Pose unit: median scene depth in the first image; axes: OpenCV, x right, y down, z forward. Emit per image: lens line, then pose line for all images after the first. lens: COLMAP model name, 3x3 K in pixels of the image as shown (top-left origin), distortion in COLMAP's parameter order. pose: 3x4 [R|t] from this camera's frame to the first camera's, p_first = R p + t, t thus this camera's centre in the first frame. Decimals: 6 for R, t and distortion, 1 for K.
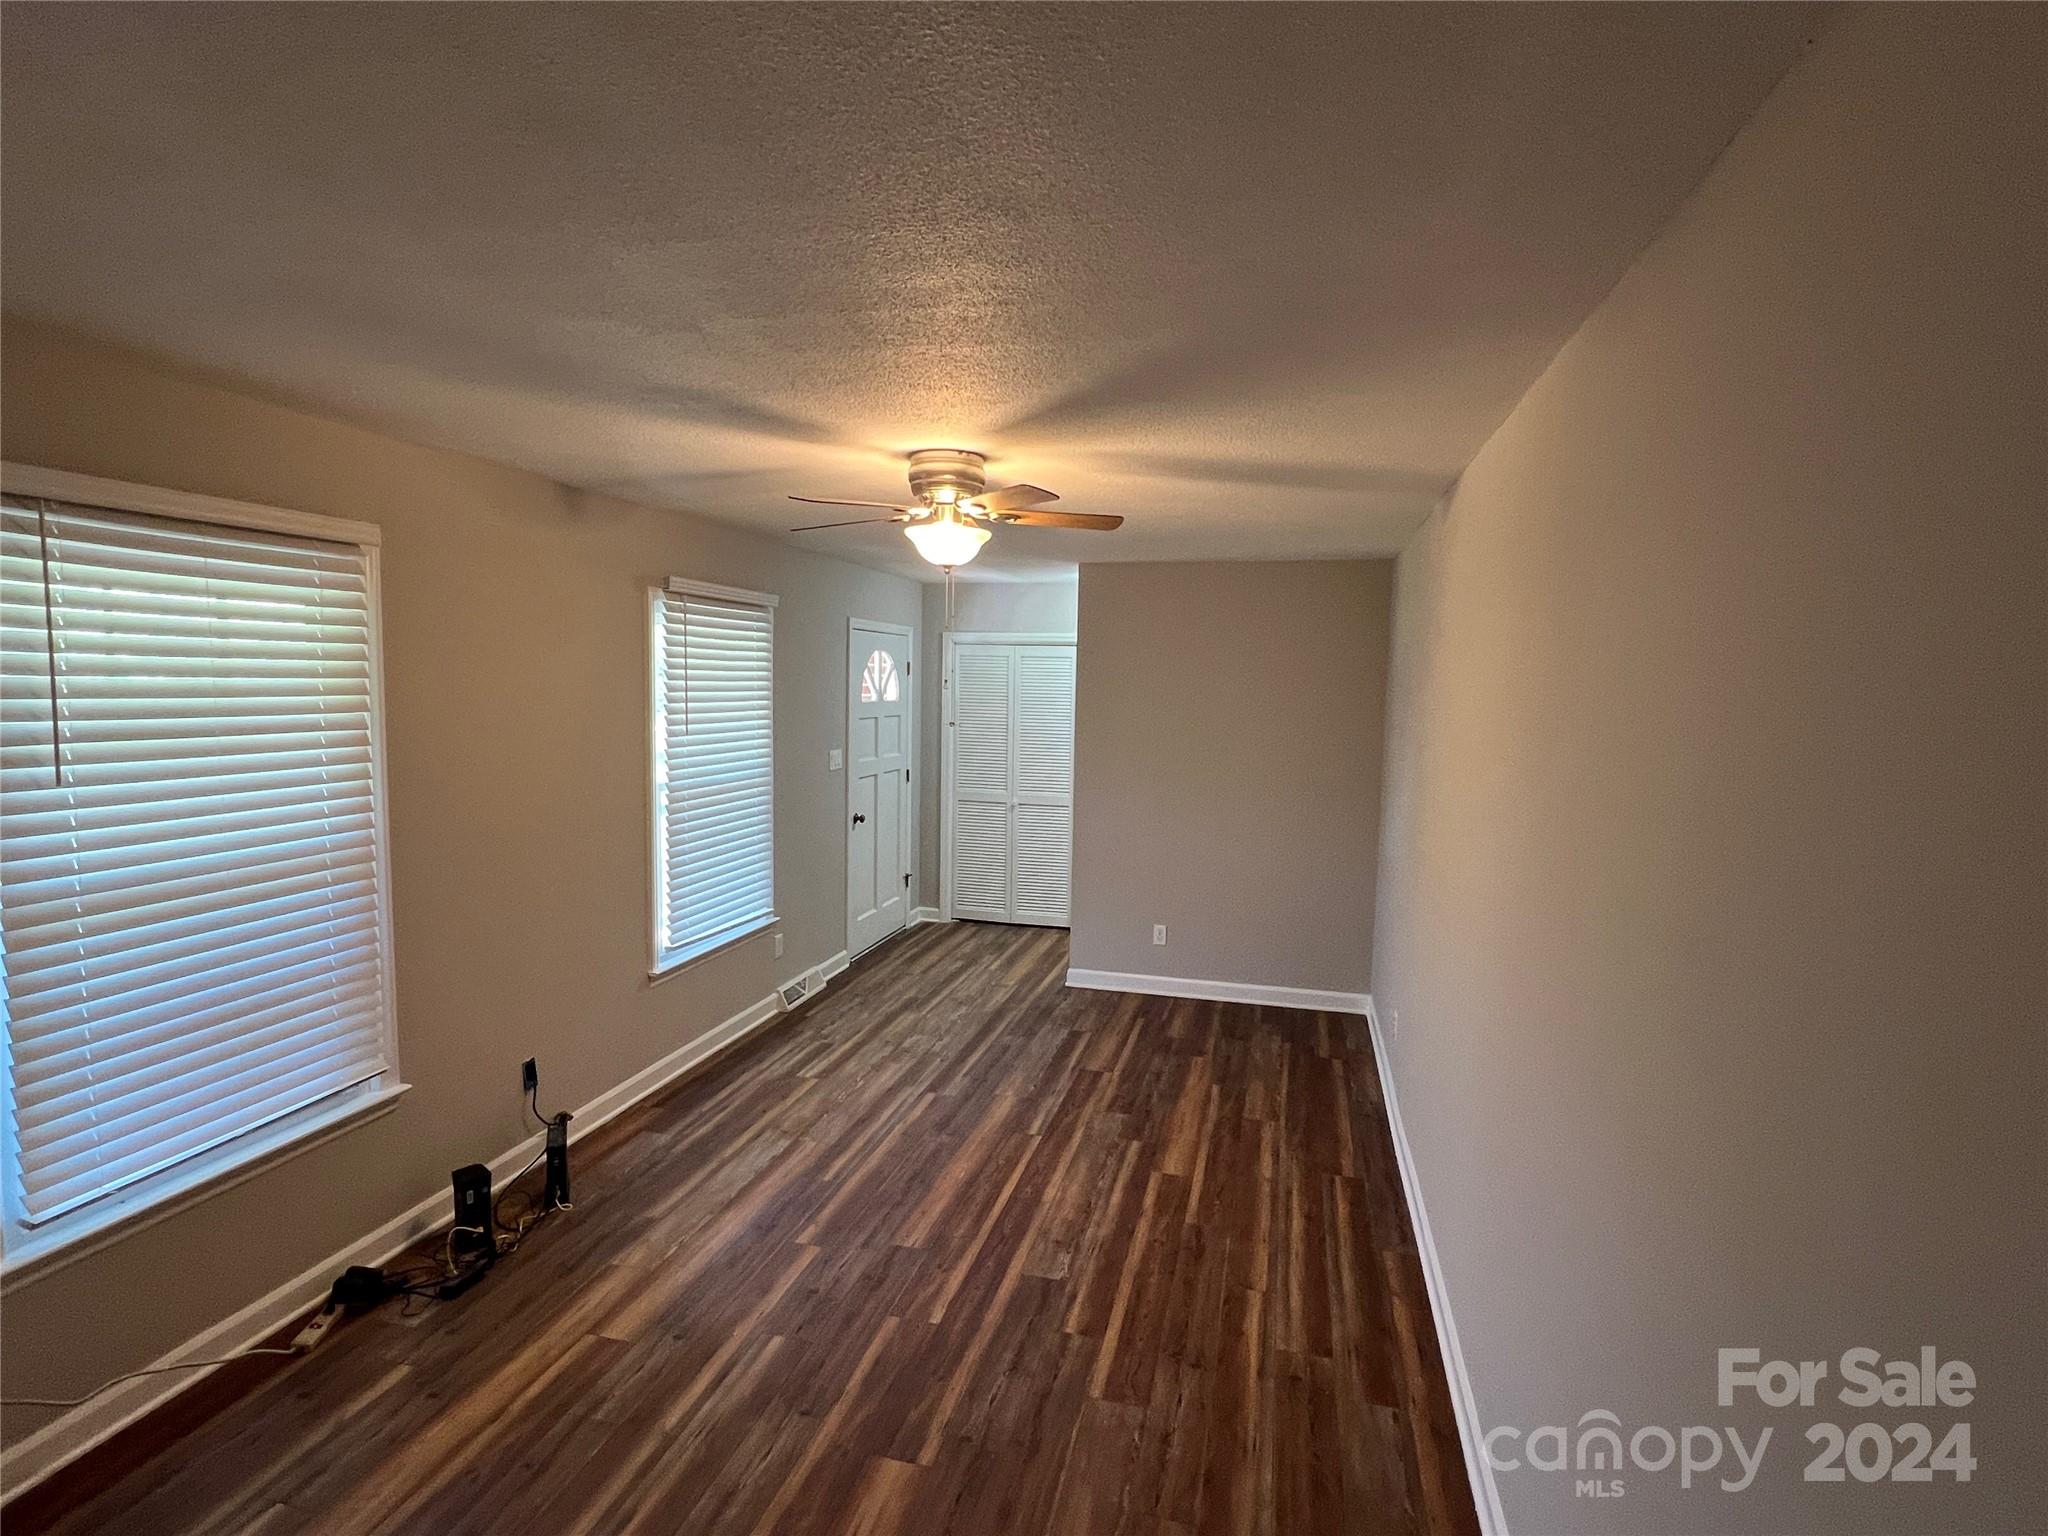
lens RADIAL K [[1016.5, 0, 1026.7], [0, 1016.5, 772.7], [0, 0, 1]] dist [-0.002936, 0.000312]
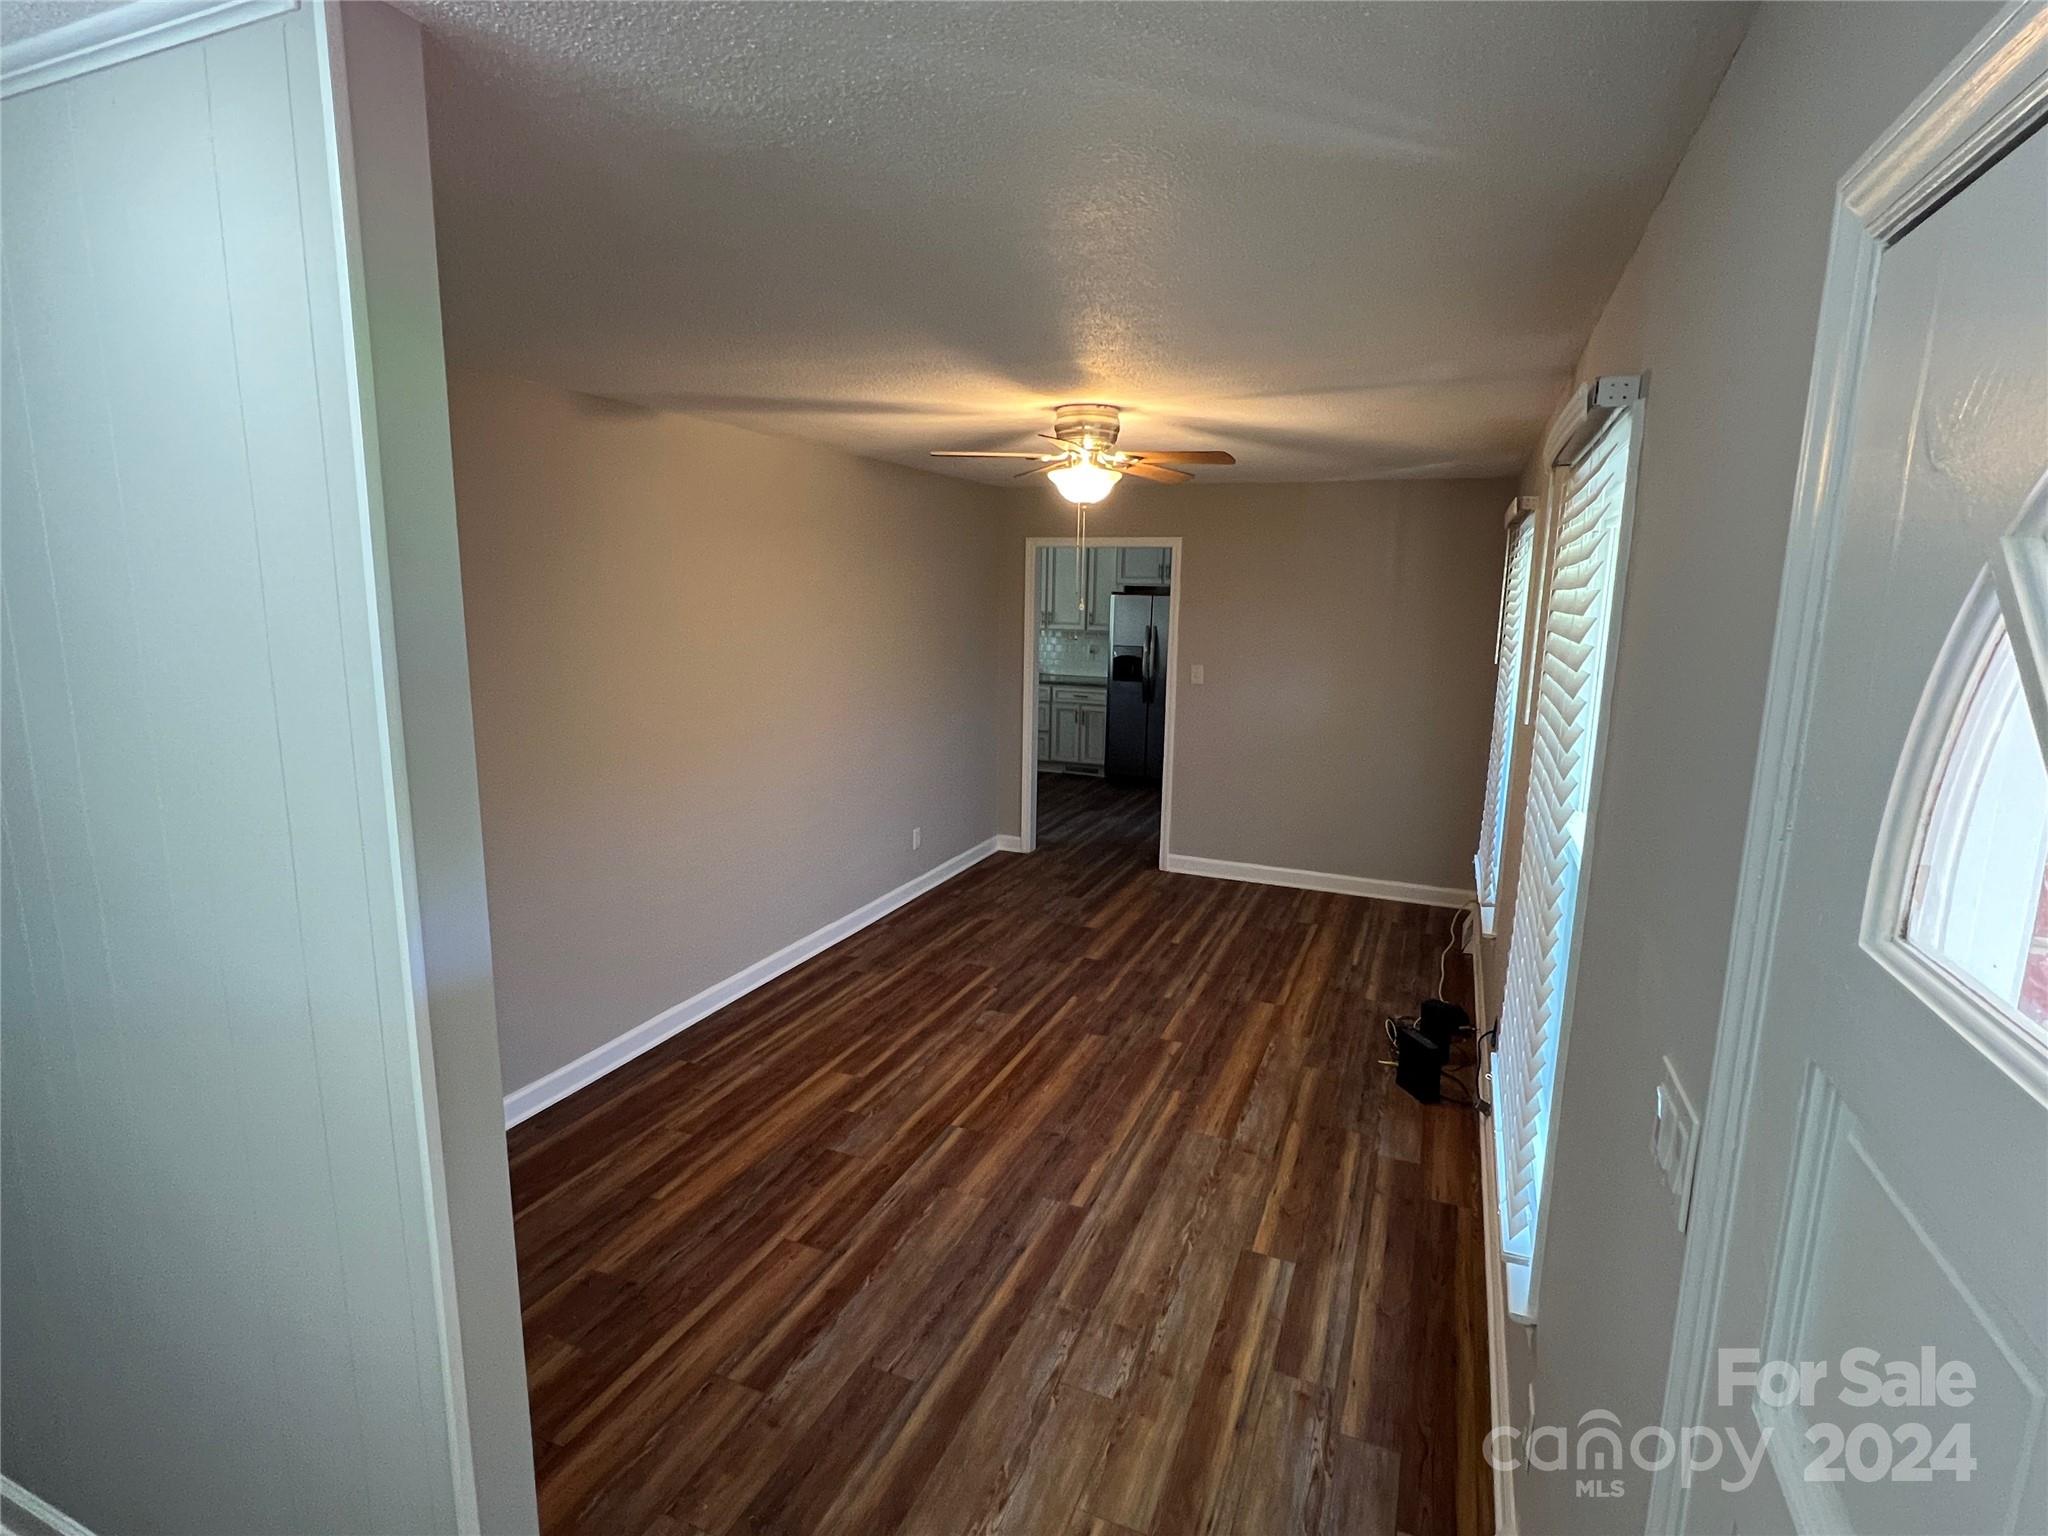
lens RADIAL K [[1016.5, 0, 1026.7], [0, 1016.5, 772.7], [0, 0, 1]] dist [-0.002936, 0.000312]
pose [[-0.989120, -0.063138, 0.132875, -0.157371], [-0.024761, 0.961783, 0.272690, -0.187754], [-0.145014, 0.266433, -0.952882, 1.867052]]
